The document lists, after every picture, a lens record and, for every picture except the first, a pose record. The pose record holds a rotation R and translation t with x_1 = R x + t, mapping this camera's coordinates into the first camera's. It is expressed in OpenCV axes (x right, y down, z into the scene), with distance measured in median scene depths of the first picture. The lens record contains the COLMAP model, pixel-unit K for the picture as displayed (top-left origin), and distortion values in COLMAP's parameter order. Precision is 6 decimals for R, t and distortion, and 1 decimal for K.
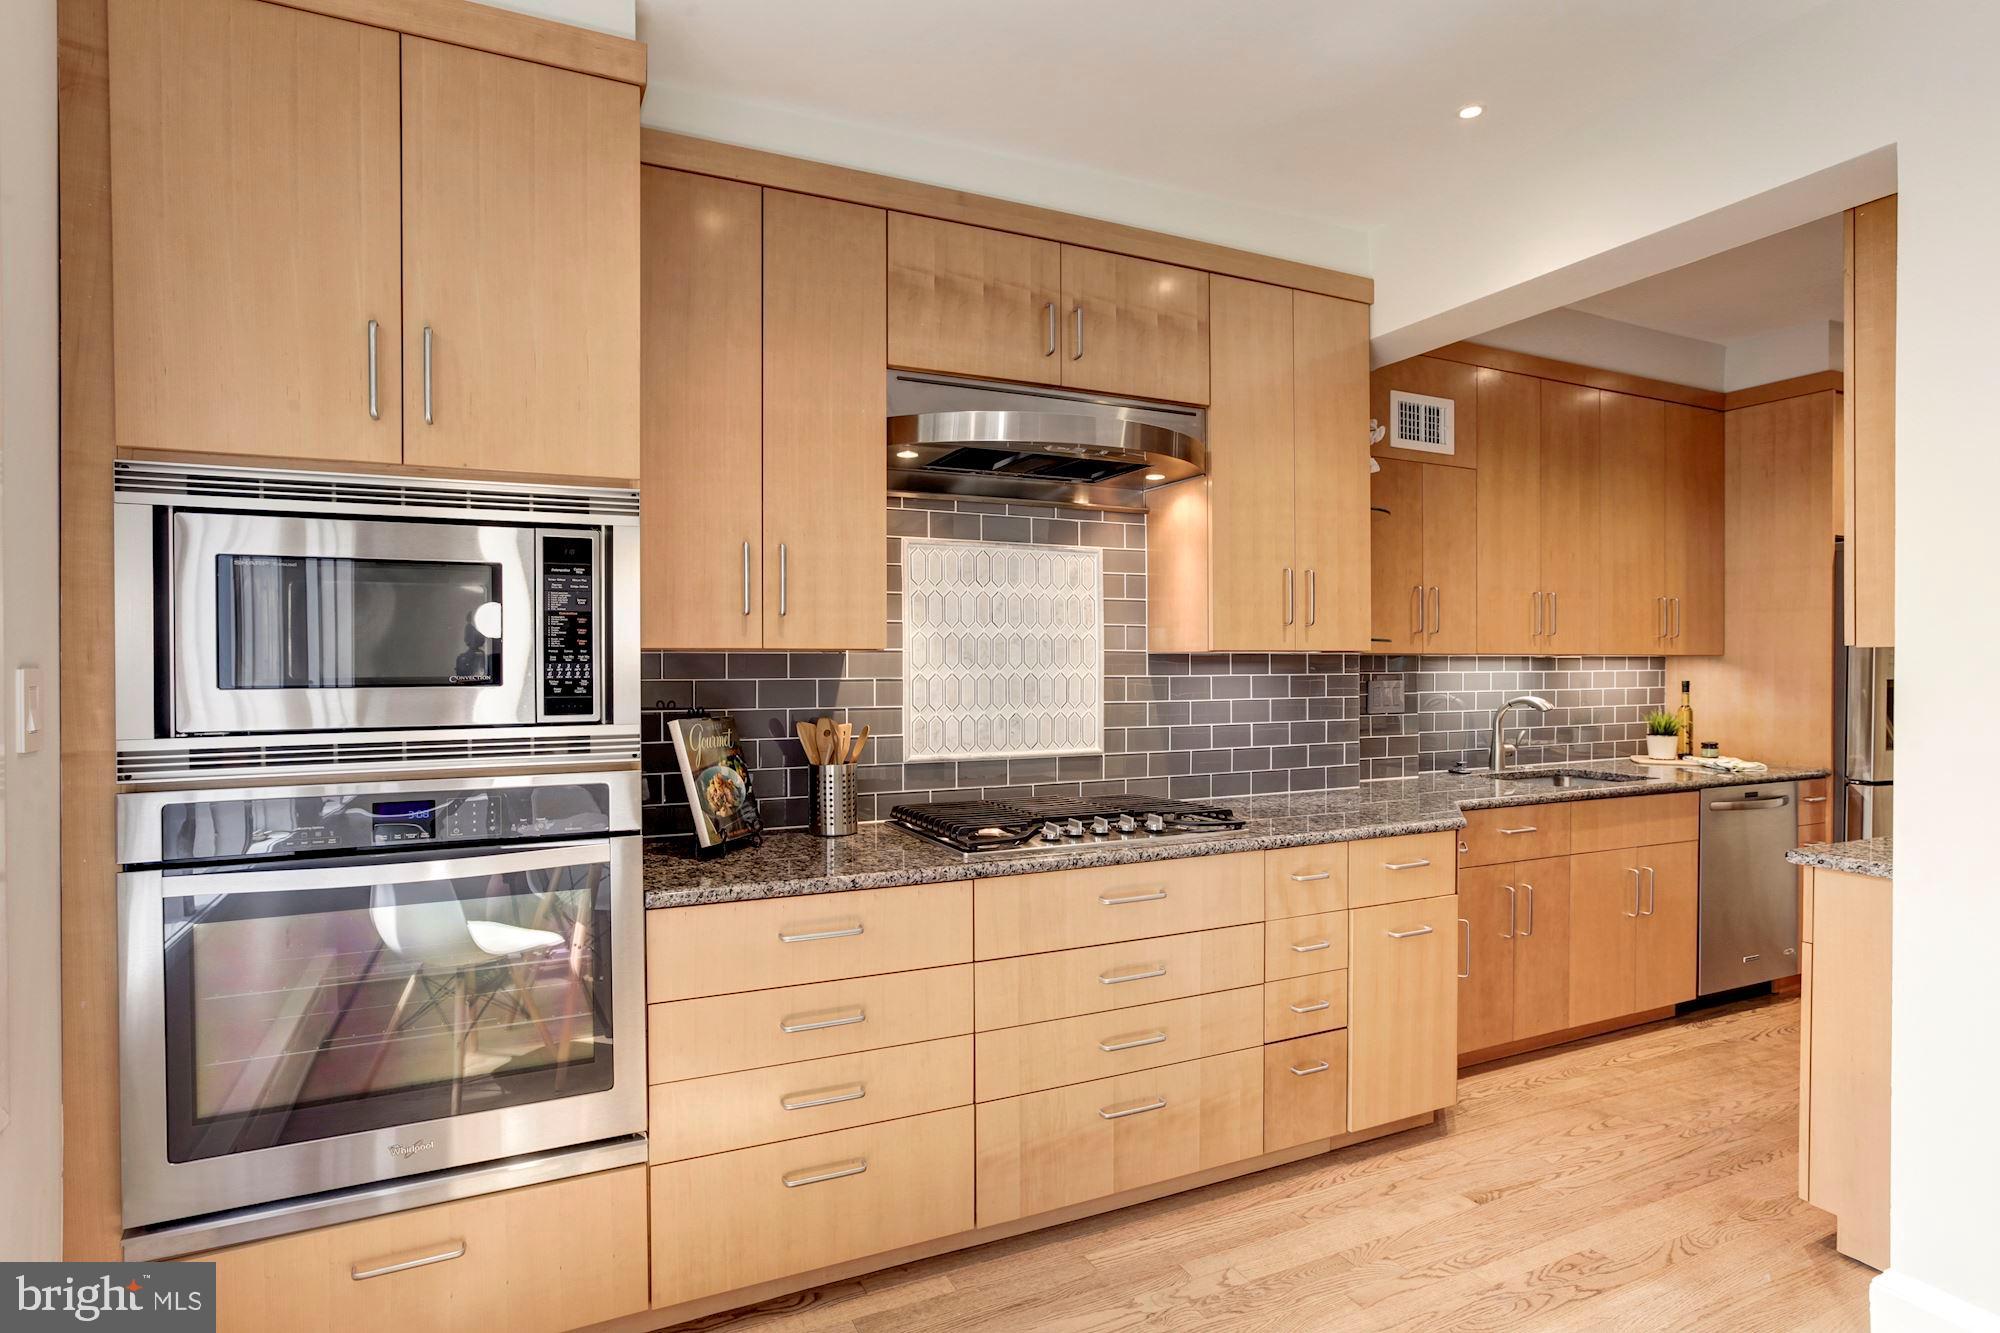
lens RADIAL K [[1023.8, 0, 1003.5], [0, 1023.8, 666.0], [0, 0, 1]] dist [-0.003107, 0.000922]
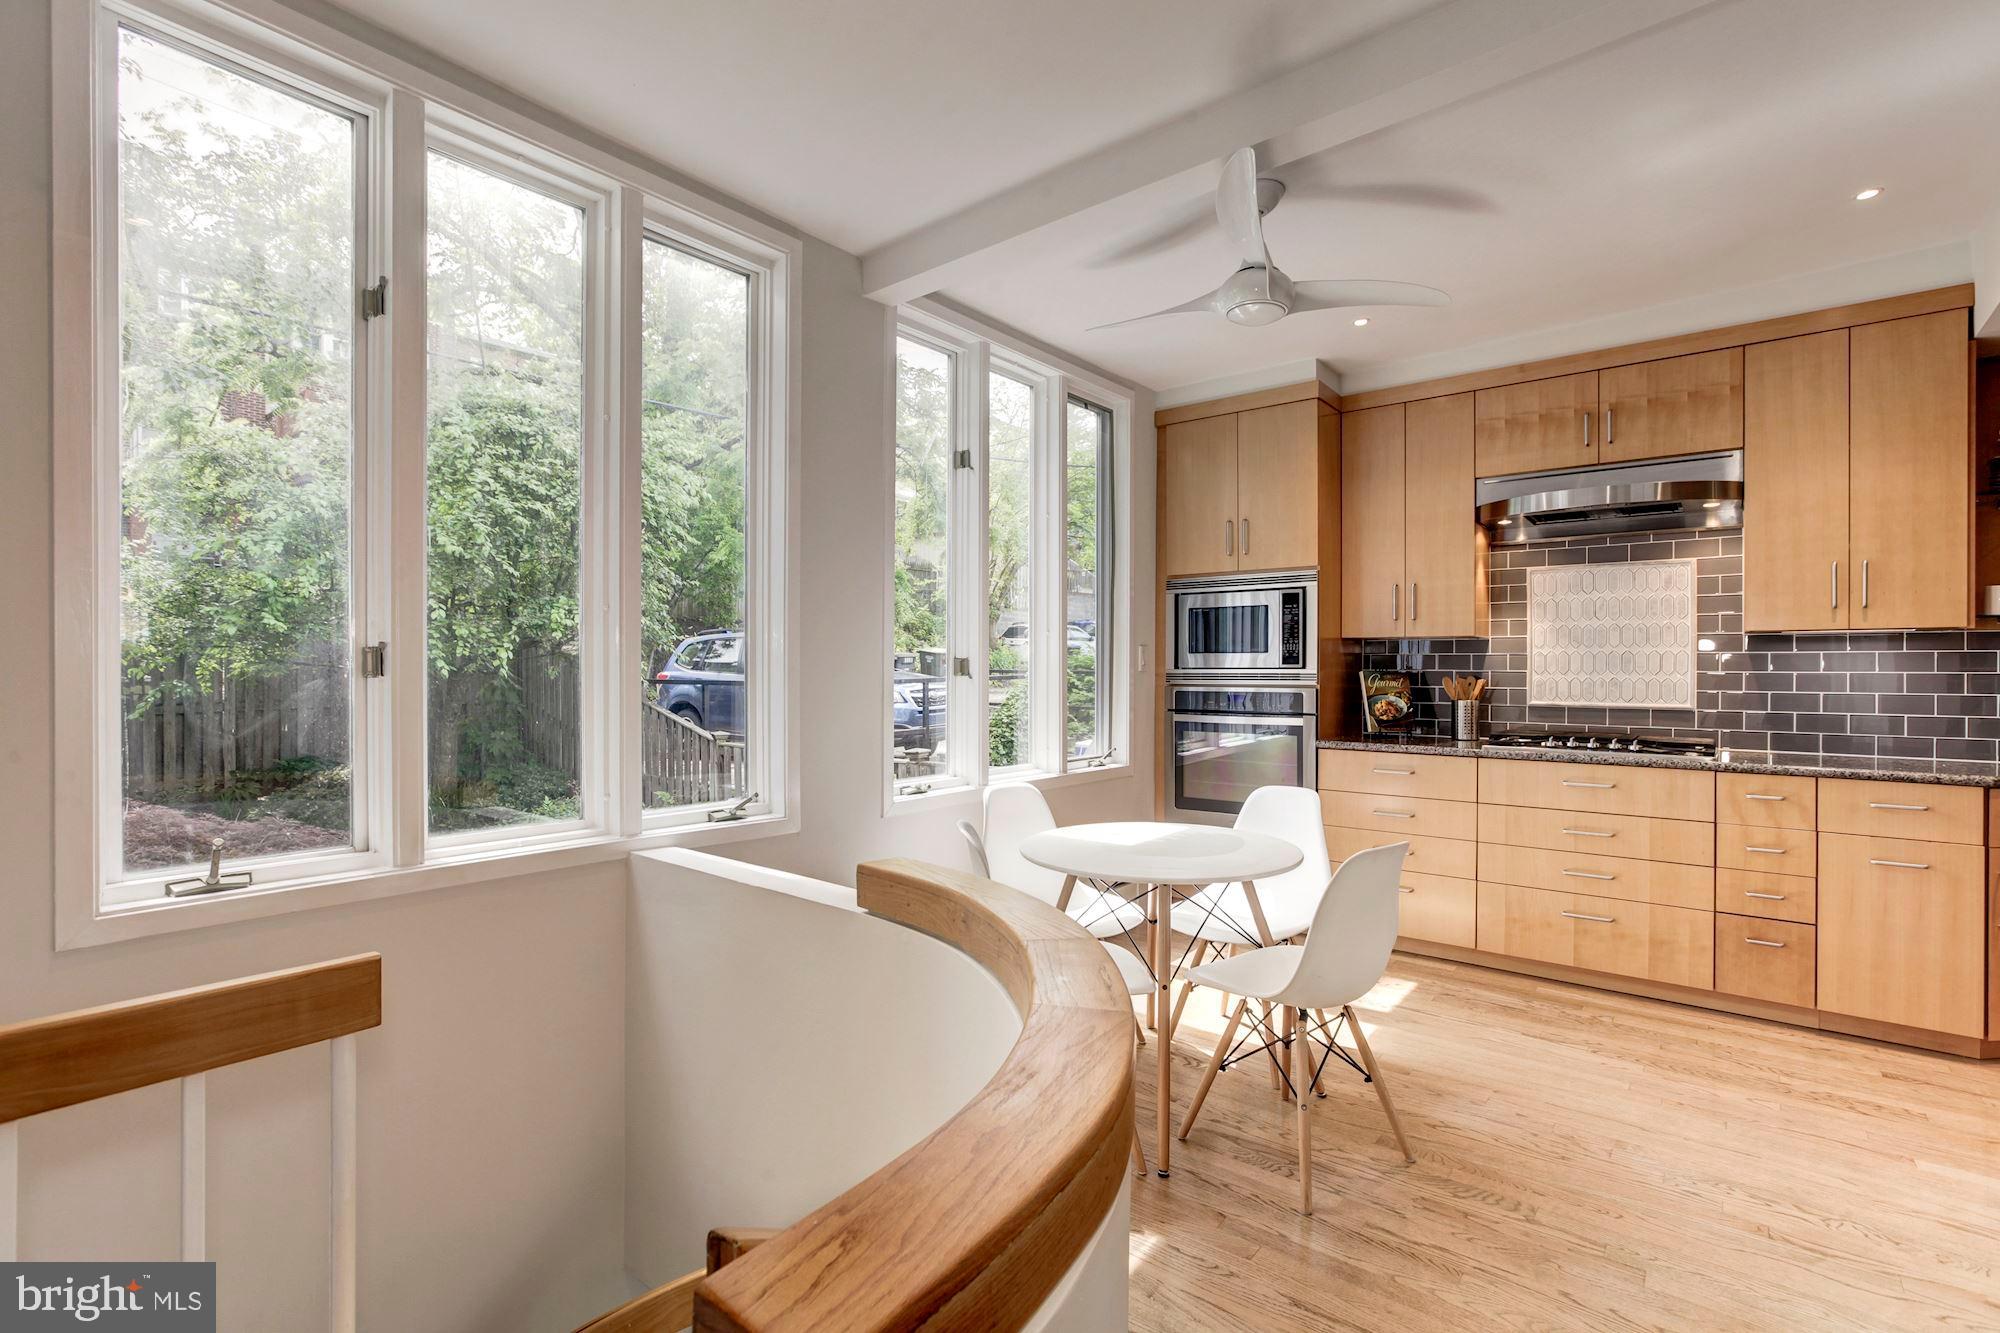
lens RADIAL K [[909.8, 0, 1001.6], [0, 909.8, 665.5], [0, 0, 1]] dist [-0.000985, -0.000051]
pose [[0.396344, 0.002471, -0.918099, 0.961365], [-0.011783, 0.999928, -0.002396, 0.046793], [0.918027, 0.011768, 0.396344, -0.370659]]
